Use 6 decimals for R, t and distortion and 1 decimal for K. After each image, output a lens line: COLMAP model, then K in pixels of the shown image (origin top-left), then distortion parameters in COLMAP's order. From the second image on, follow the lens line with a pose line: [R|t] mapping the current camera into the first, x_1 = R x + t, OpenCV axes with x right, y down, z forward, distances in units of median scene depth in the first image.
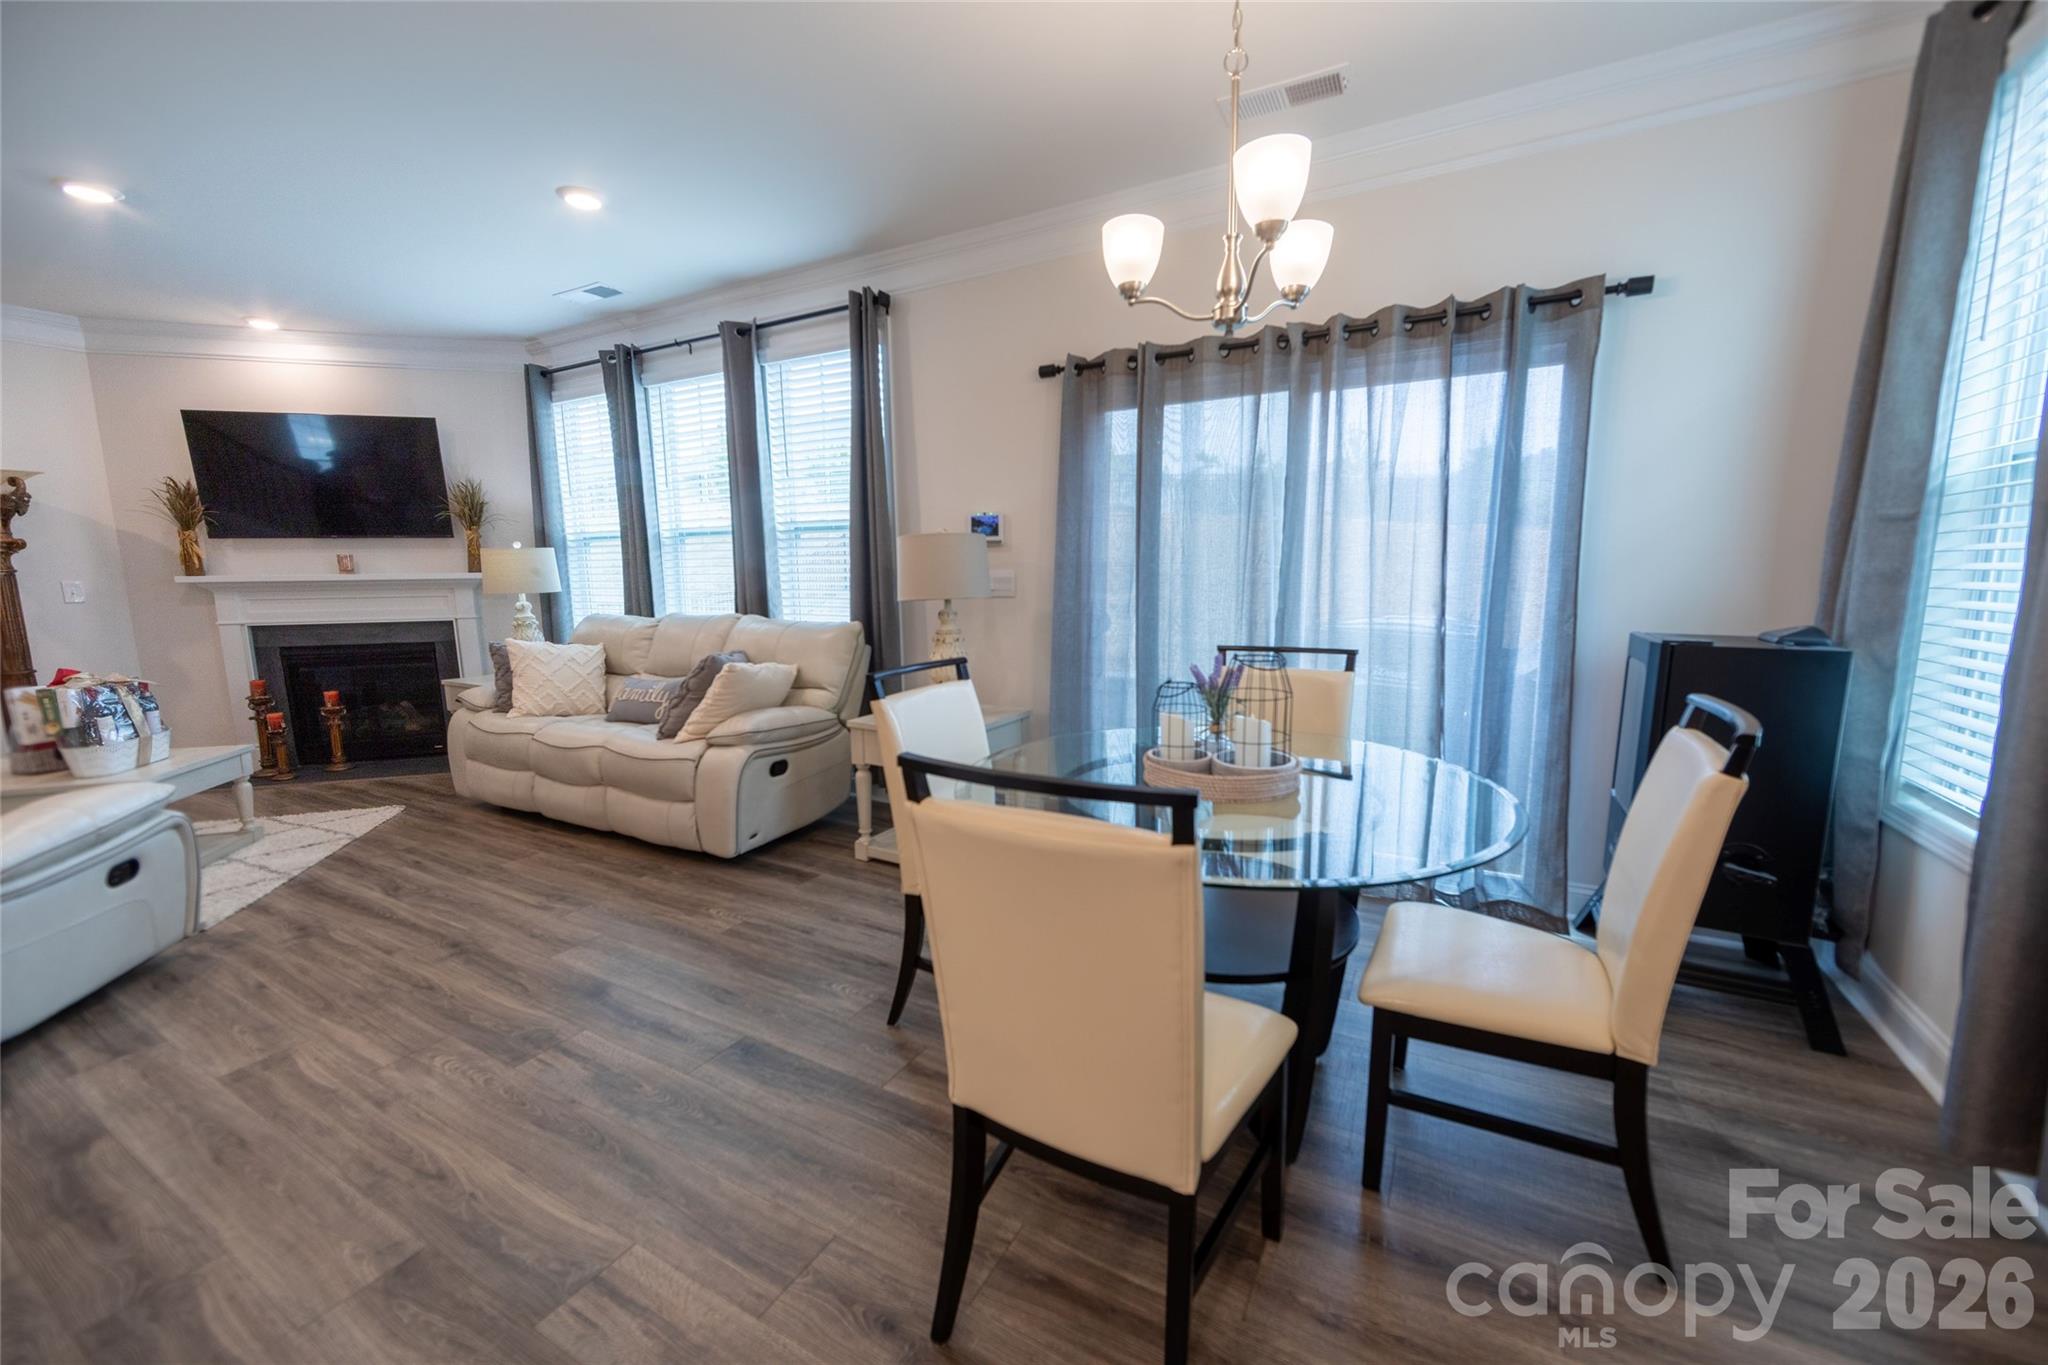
lens RADIAL K [[779.9, 0, 1024.0], [0, 779.9, 682.5], [0, 0, 1]] dist [0.002006, -0.000151]
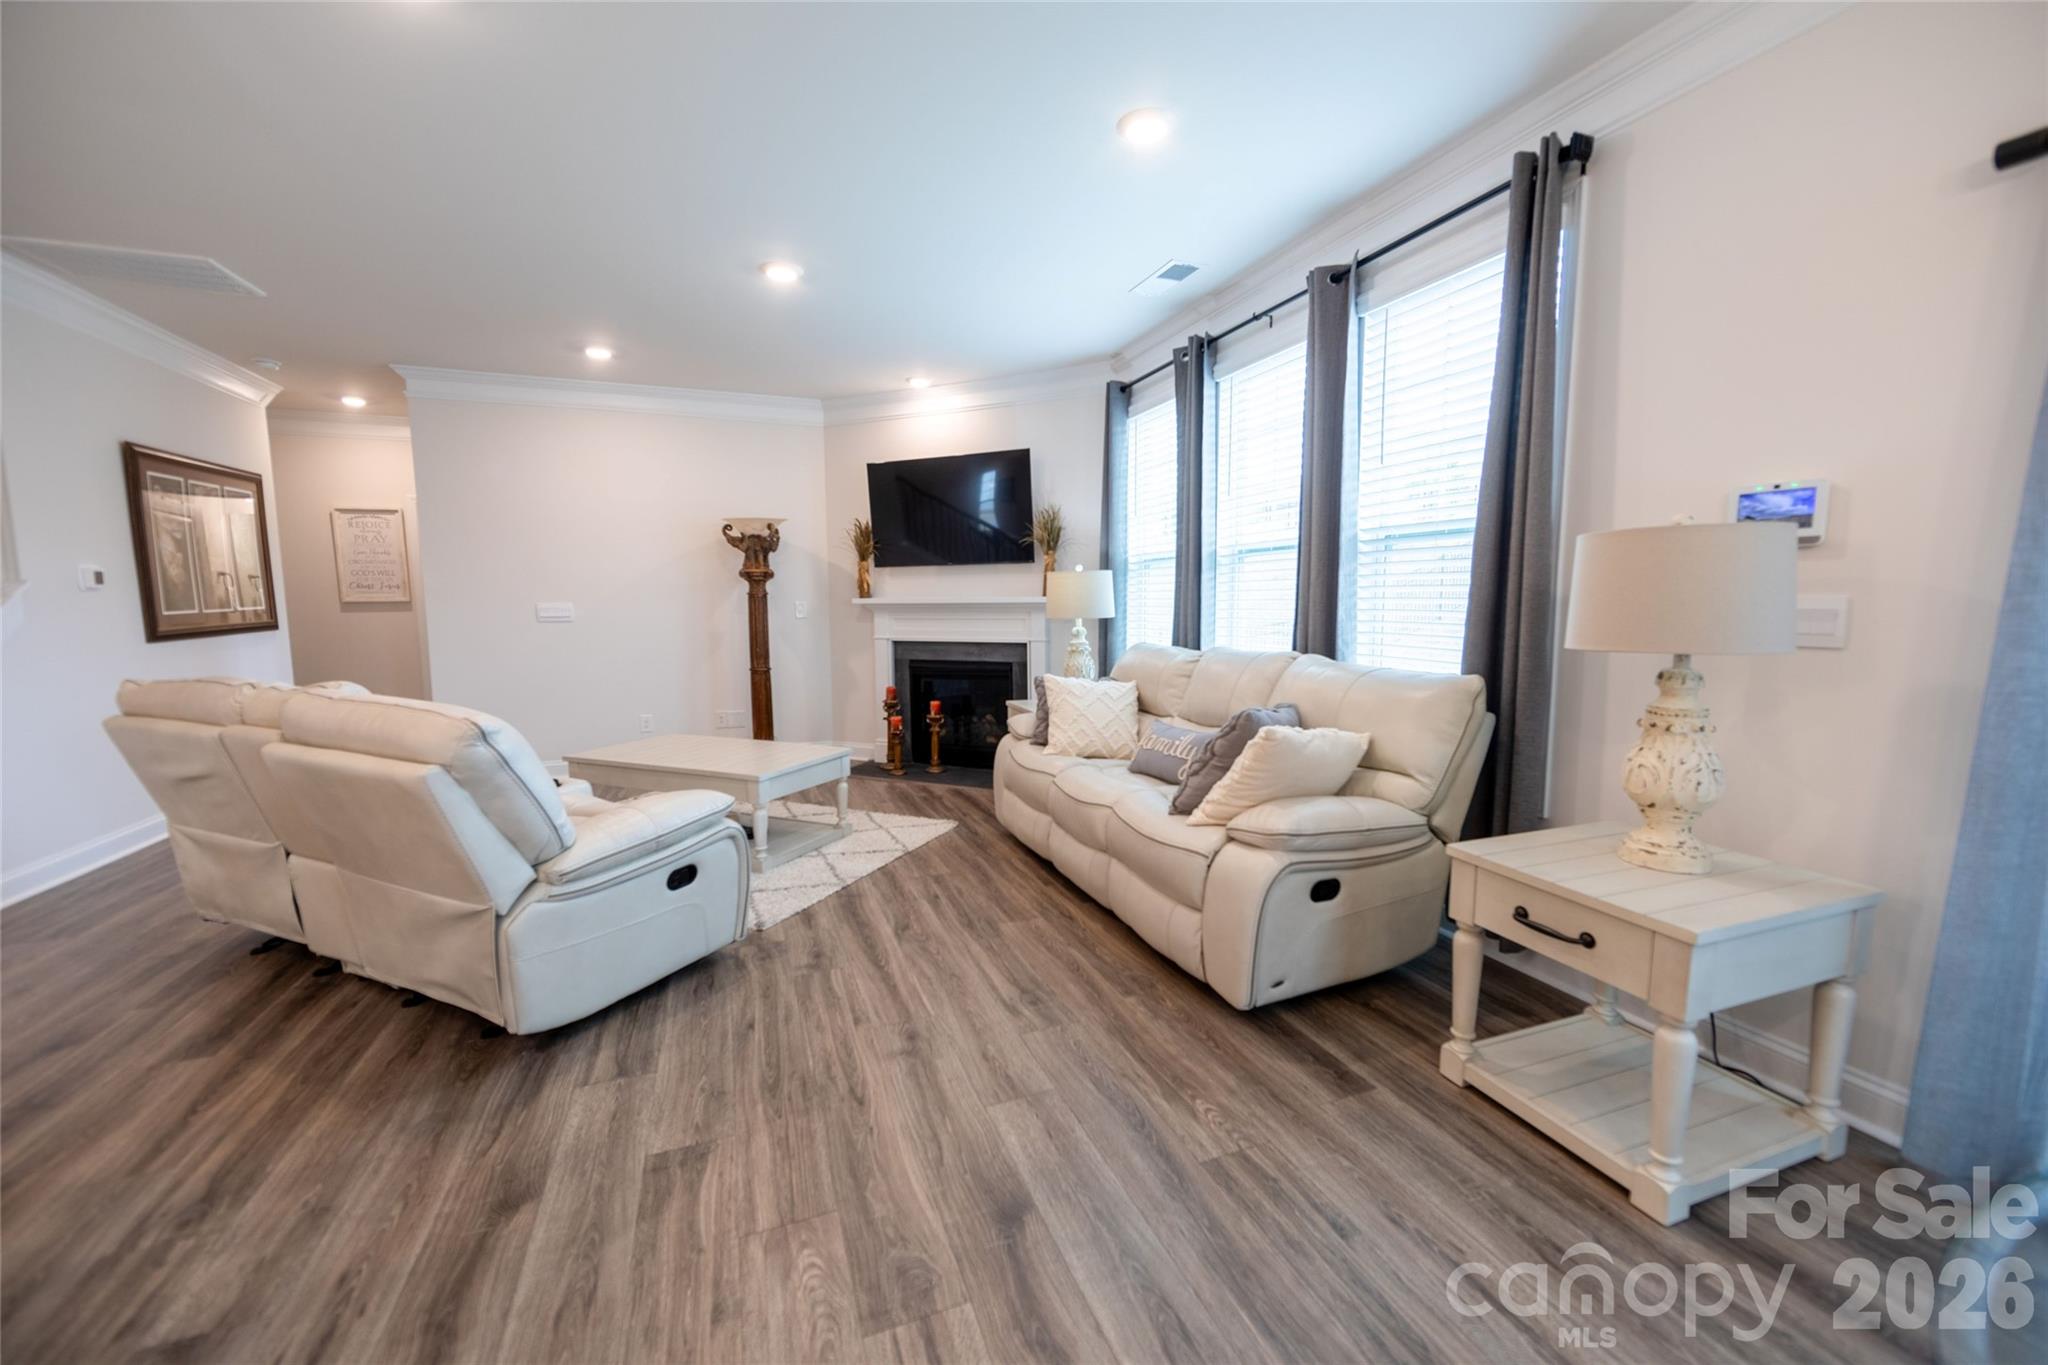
lens RADIAL K [[791.6, 0, 1024.0], [0, 791.6, 682.5], [0, 0, 1]] dist [0.010237, 0.000026]
pose [[0.762752, 0.074293, -0.642409, -0.078447], [-0.096349, 0.995347, 0.000711, -0.037294], [0.639473, 0.061353, 0.766362, 0.269882]]
